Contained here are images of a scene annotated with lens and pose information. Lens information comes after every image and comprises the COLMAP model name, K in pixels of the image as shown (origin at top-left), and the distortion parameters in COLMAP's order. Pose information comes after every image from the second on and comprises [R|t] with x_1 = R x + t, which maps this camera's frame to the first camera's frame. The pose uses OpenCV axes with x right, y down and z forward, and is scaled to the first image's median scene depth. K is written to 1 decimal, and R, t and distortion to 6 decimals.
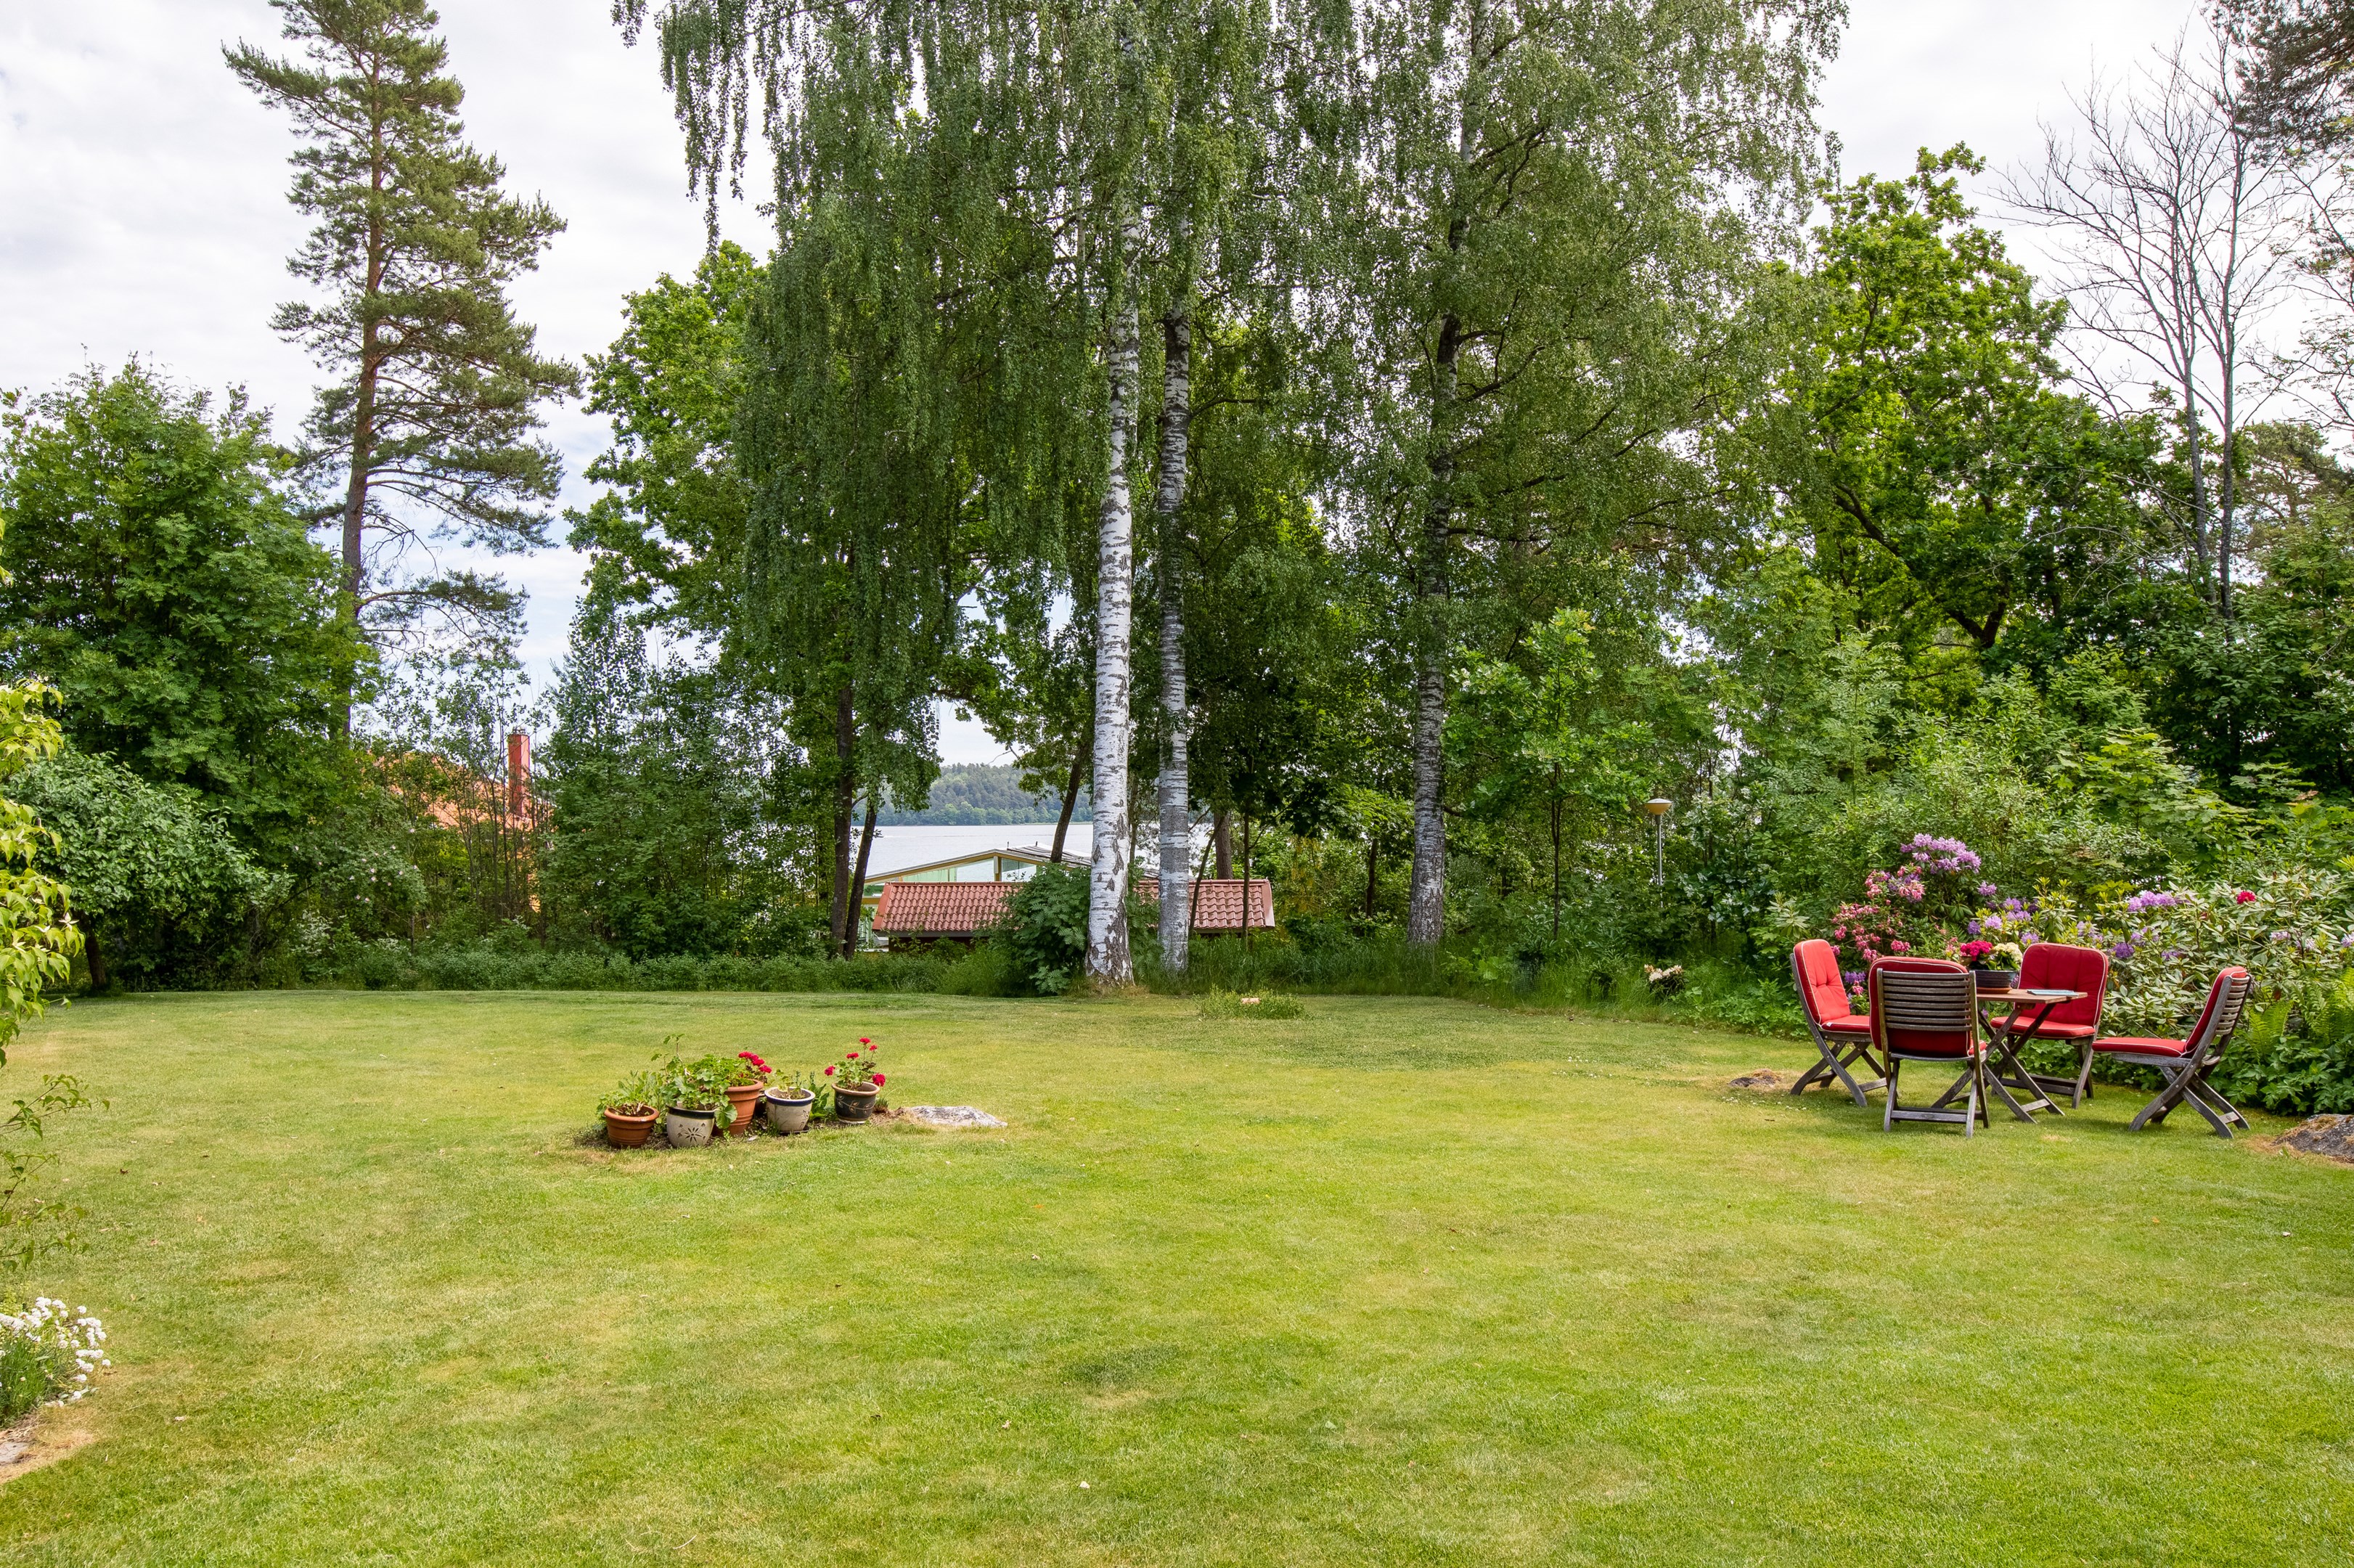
lens RADIAL K [[1729.8, 0, 1176.6], [0, 1729.8, 799.6], [0, 0, 1]] dist [0.026974, -0.001617]
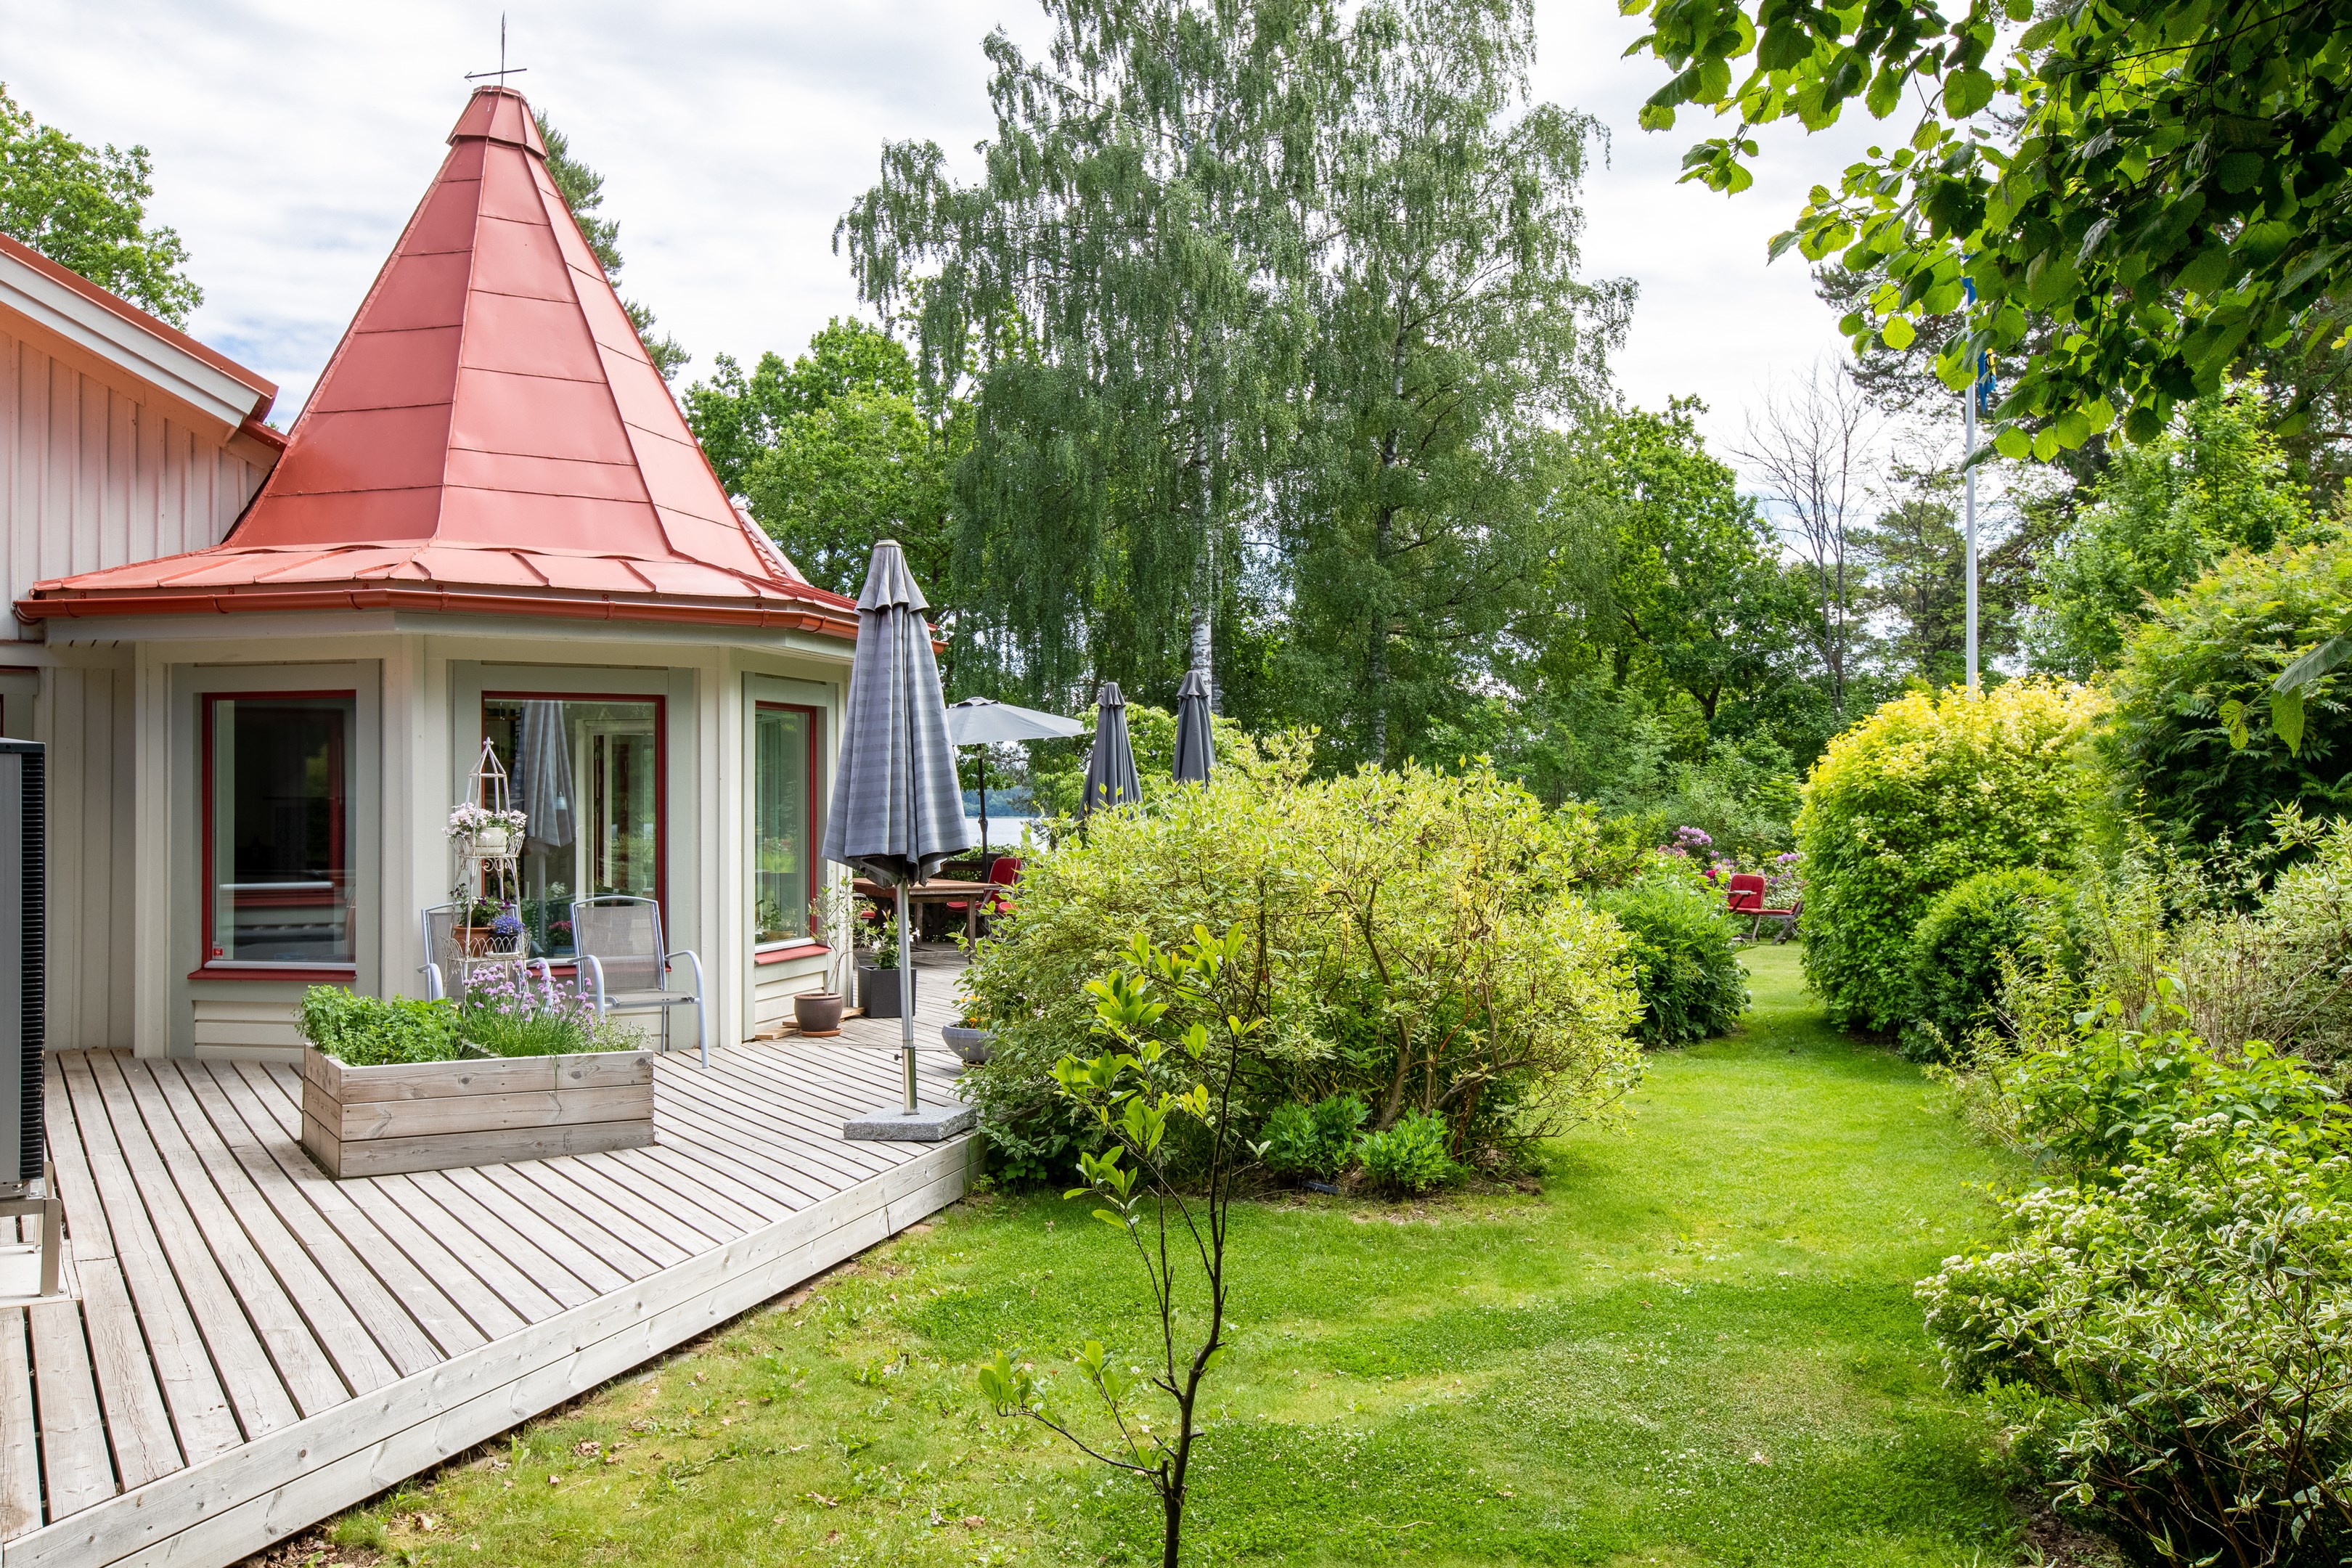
lens RADIAL K [[1992.5, 0, 1179.8], [0, 1992.5, 789.3], [0, 0, 1]] dist [0.017110, 0.007996]
pose [[0.982694, 0.009095, 0.185010, -0.458778], [-0.008011, 0.999946, -0.006609, -0.001869], [-0.185060, 0.005012, 0.982714, -0.928712]]
